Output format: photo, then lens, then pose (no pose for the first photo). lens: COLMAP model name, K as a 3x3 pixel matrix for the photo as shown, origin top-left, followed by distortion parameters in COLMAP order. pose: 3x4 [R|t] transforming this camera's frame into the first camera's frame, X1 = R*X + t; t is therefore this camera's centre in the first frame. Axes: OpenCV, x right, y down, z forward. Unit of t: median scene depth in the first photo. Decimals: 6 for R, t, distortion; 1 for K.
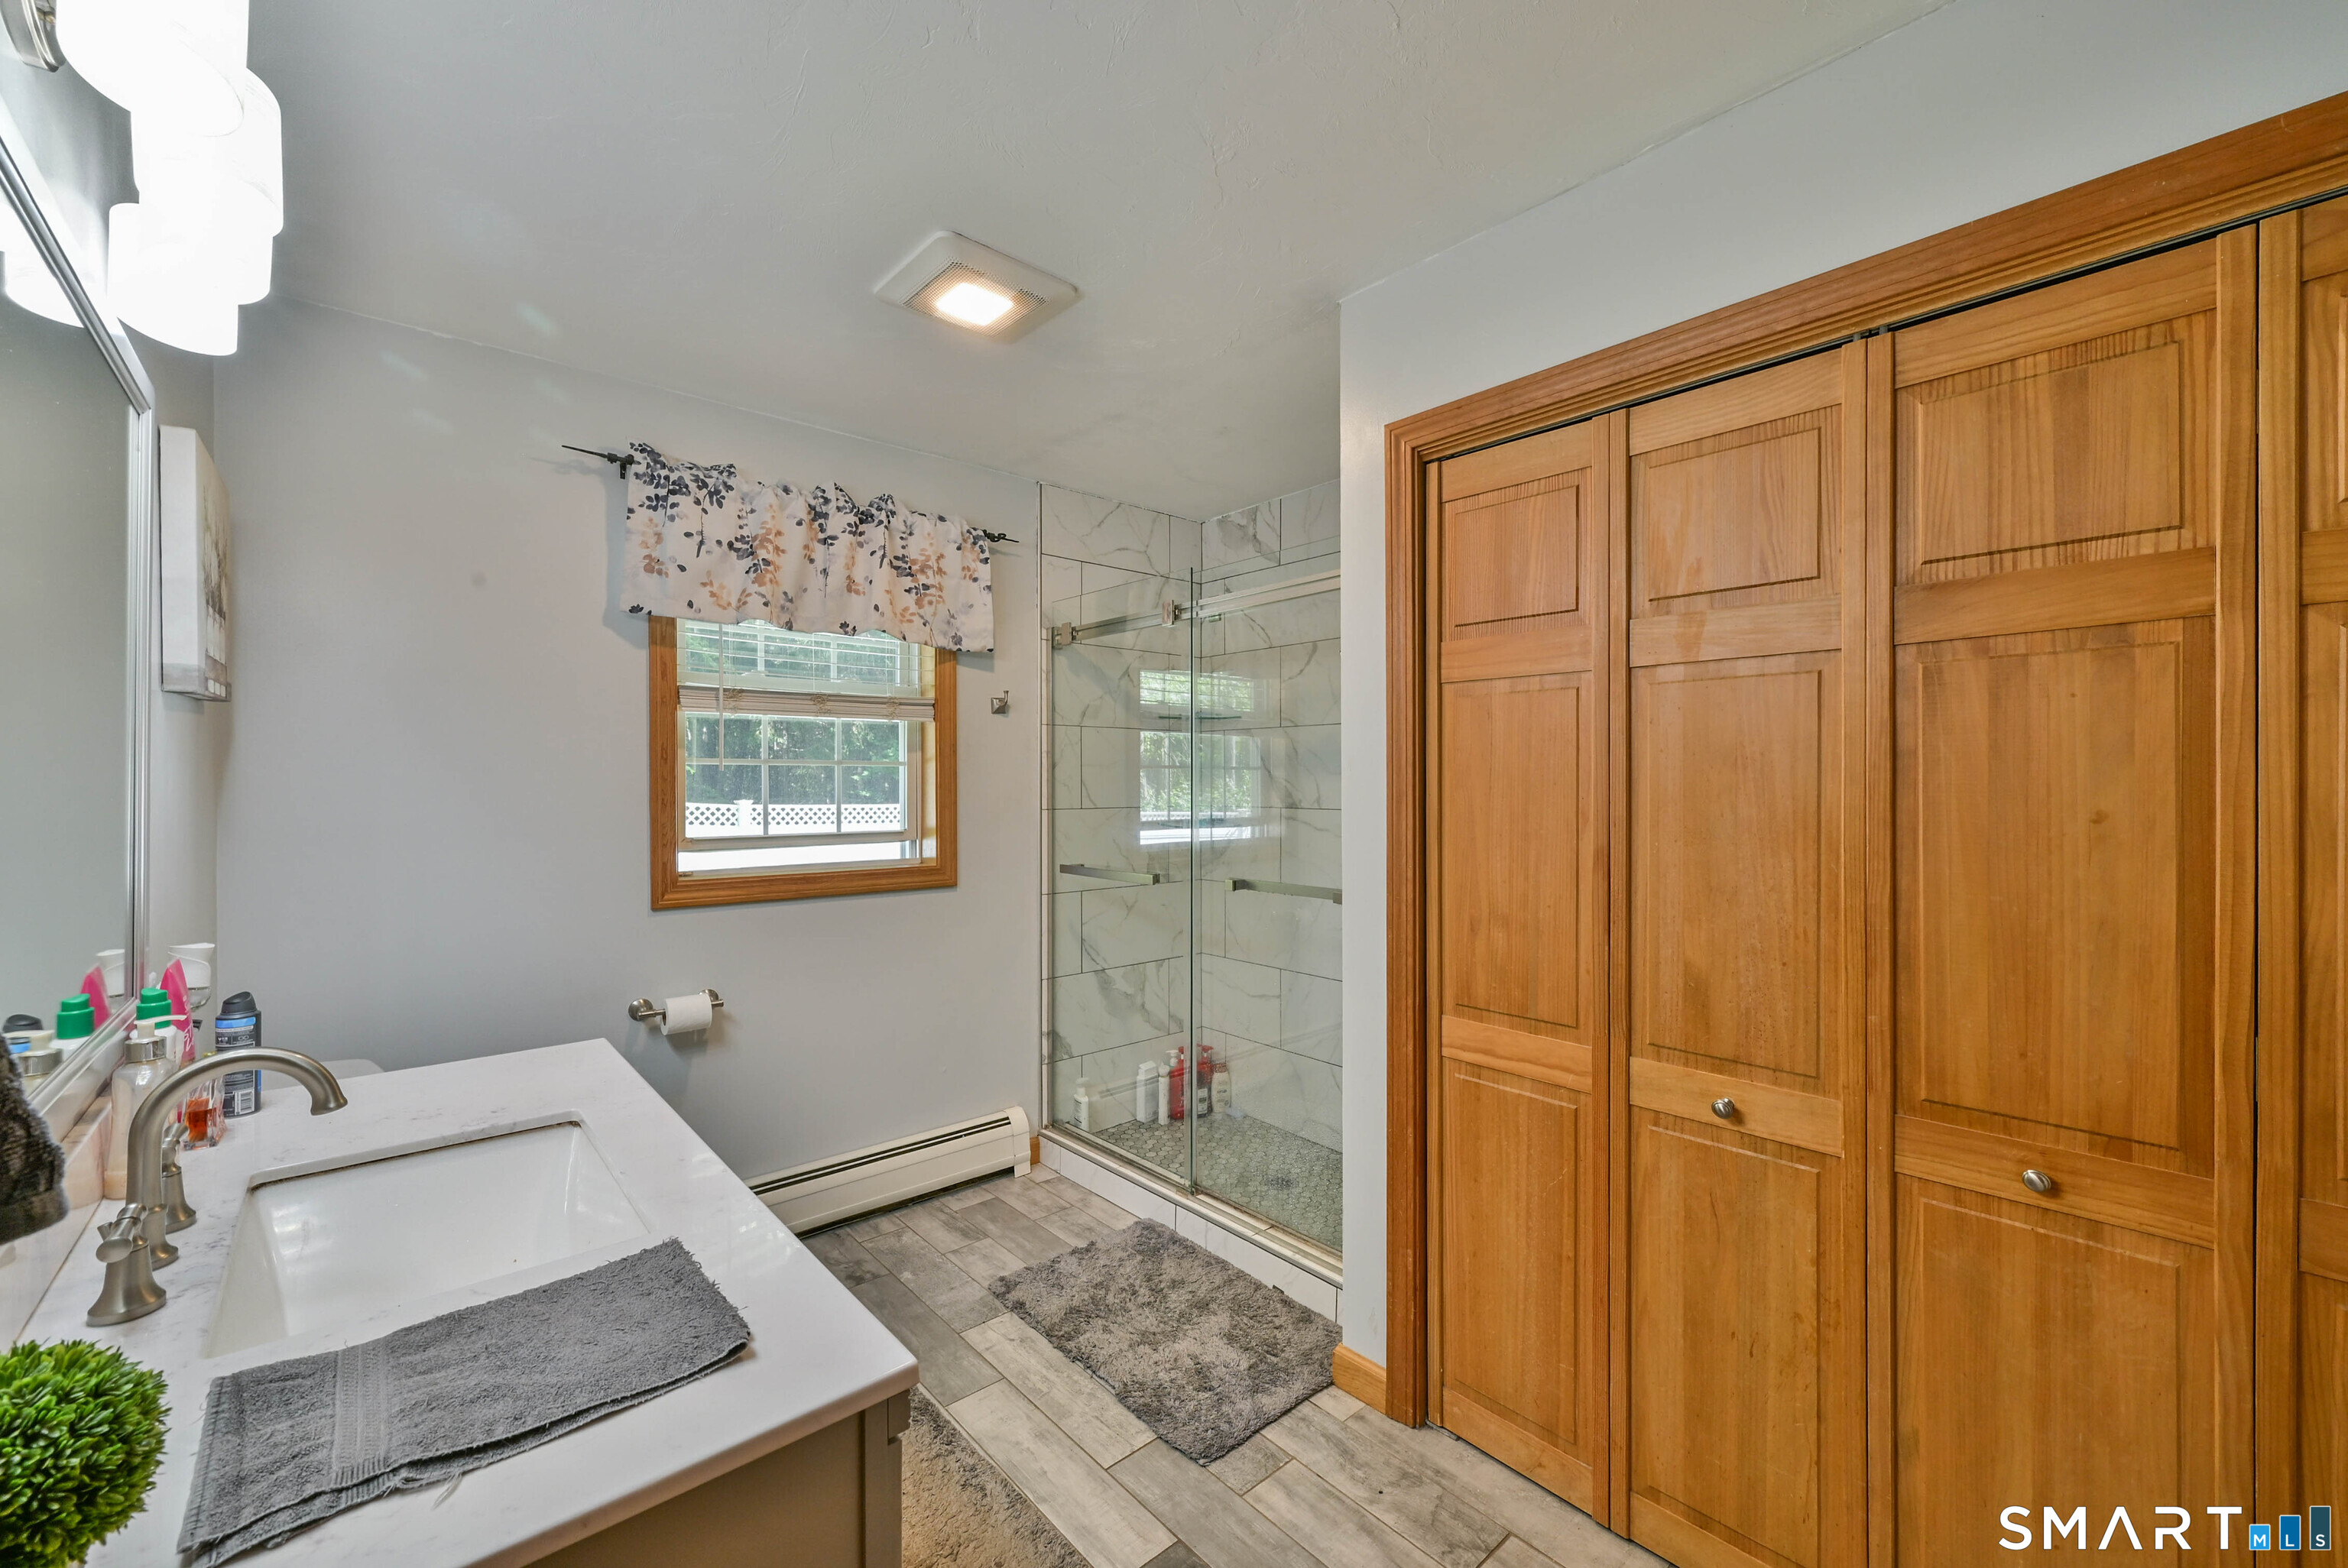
lens RADIAL K [[922.2, 0, 1176.6], [0, 922.2, 770.5], [0, 0, 1]] dist [-0.000461, 0.000560]
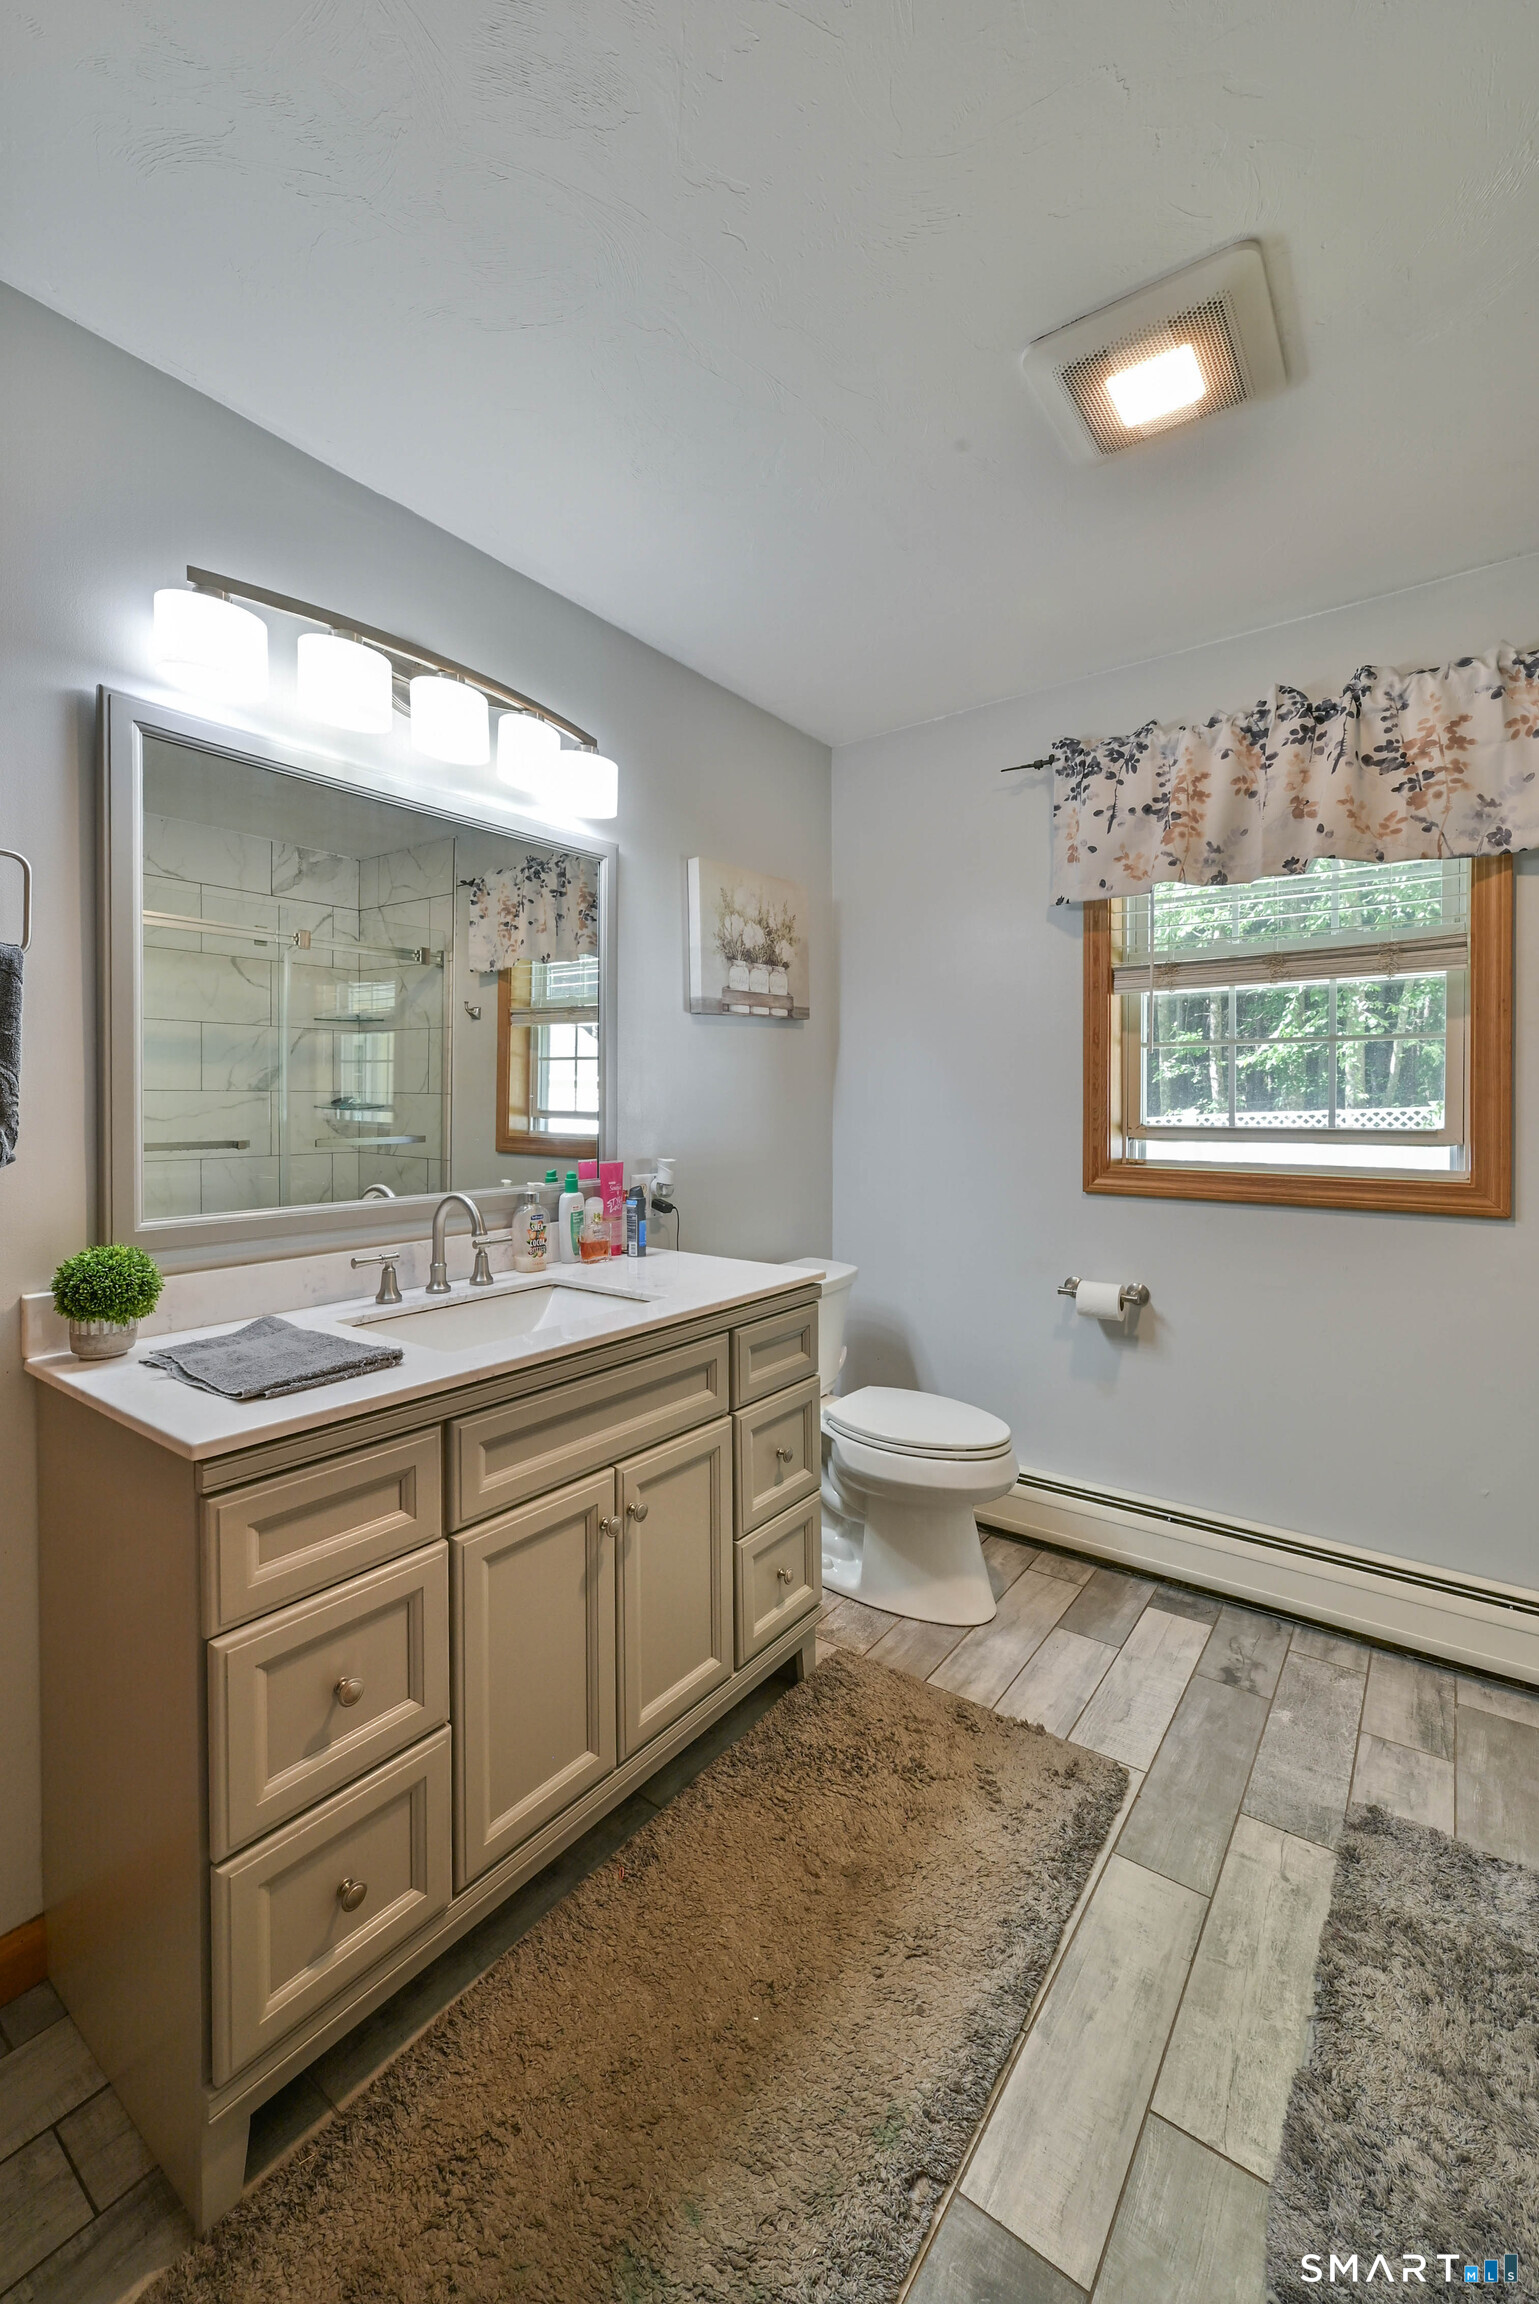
lens RADIAL K [[860.5, 0, 653.3], [0, 860.5, 1089.4], [0, 0, 1]] dist [-0.003076, -0.000110]
pose [[0.209937, -0.003658, -0.977708, 0.226607], [0.012466, 0.999922, -0.001064, 0.028736], [0.977635, -0.011965, 0.209967, 0.292046]]
